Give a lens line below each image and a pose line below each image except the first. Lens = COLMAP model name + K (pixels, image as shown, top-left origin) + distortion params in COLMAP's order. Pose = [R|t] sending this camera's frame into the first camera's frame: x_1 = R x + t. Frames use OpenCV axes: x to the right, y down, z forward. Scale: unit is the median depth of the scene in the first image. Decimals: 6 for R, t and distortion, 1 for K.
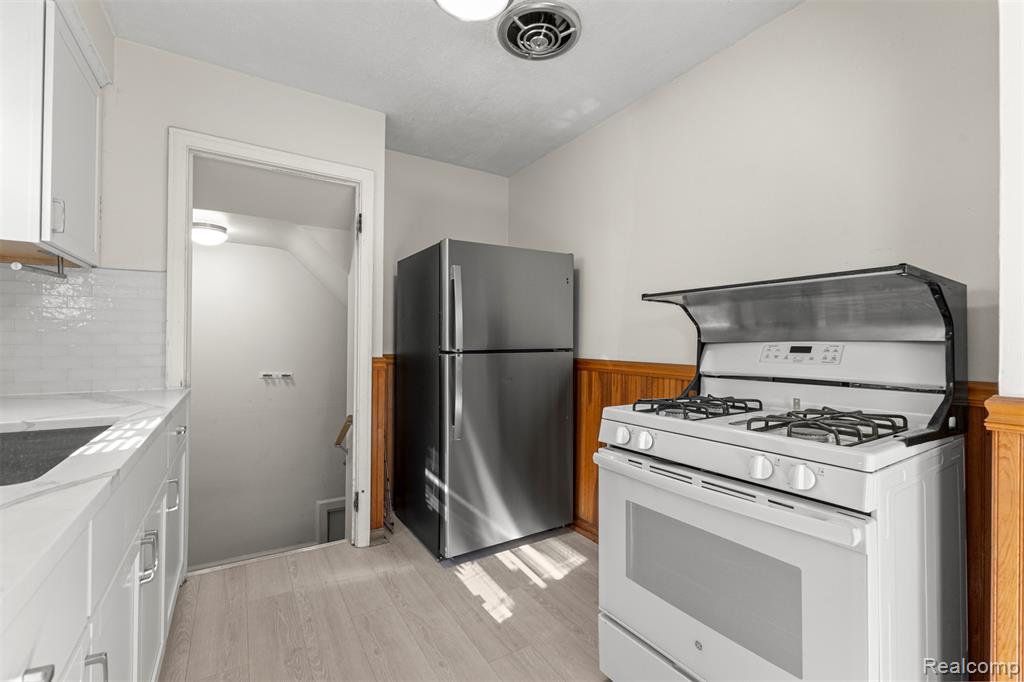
lens RADIAL K [[440.3, 0, 513.0], [0, 440.3, 339.3], [0, 0, 1]] dist [0.008097, 0.000078]
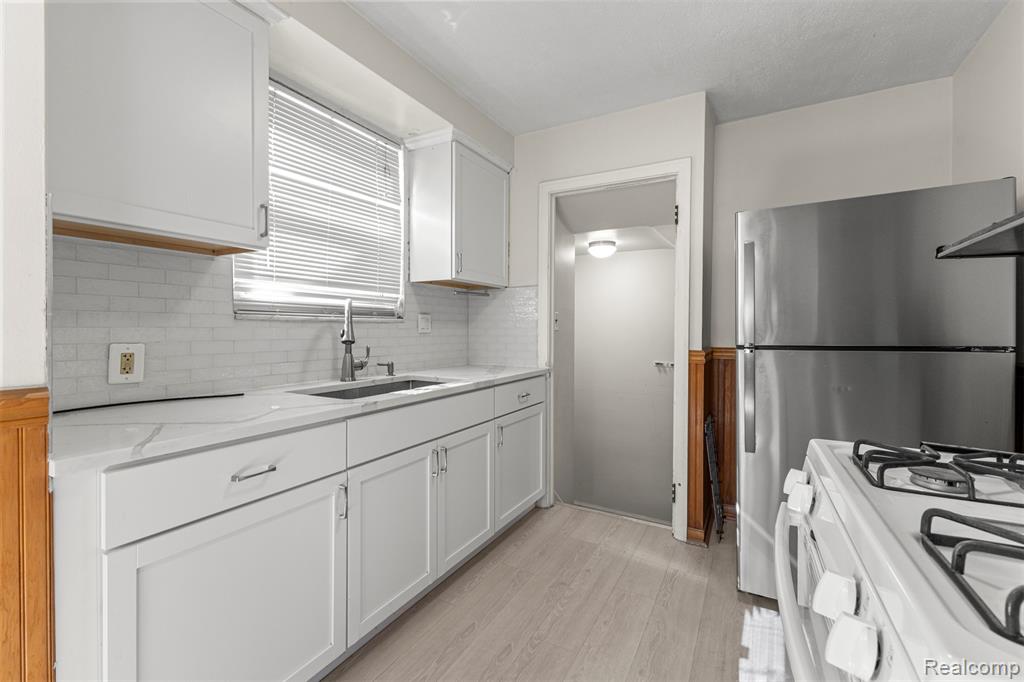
lens RADIAL K [[440.0, 0, 513.8], [0, 440.0, 335.4], [0, 0, 1]] dist [0.004281, 0.000183]
pose [[0.483018, 0.004438, -0.875599, 0.388442], [0.005465, 0.999952, 0.008083, -0.002084], [0.875593, -0.008689, 0.482971, 0.219520]]
